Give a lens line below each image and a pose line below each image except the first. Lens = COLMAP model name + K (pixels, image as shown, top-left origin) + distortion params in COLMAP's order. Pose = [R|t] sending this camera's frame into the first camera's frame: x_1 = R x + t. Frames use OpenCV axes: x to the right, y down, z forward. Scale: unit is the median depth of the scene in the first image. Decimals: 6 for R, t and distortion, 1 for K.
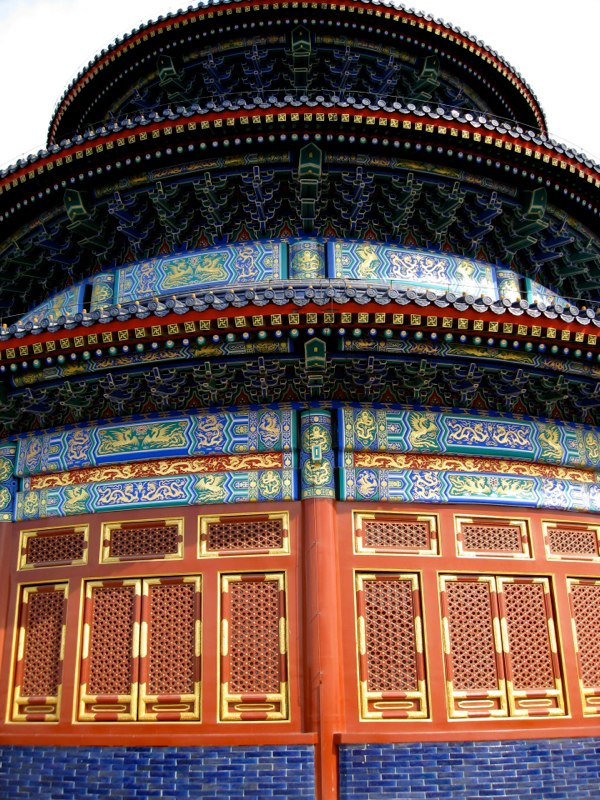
lens RADIAL K [[843.5, 0, 302.5], [0, 843.5, 403.0], [0, 0, 1]] dist [-0.078780, 0.000000]
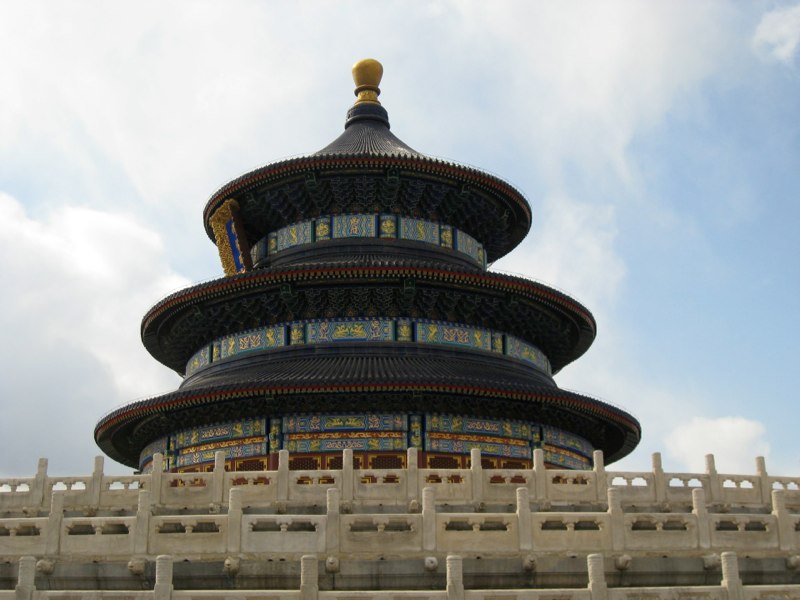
lens RADIAL K [[1203.4, 0, 397.8], [0, 1203.4, 299.2], [0, 0, 1]] dist [0.051413, 0.000000]
pose [[0.989979, 0.048179, 0.132738, -0.534700], [-0.057661, 0.995981, 0.068540, -0.582919], [-0.128903, -0.075507, 0.988778, -2.544957]]
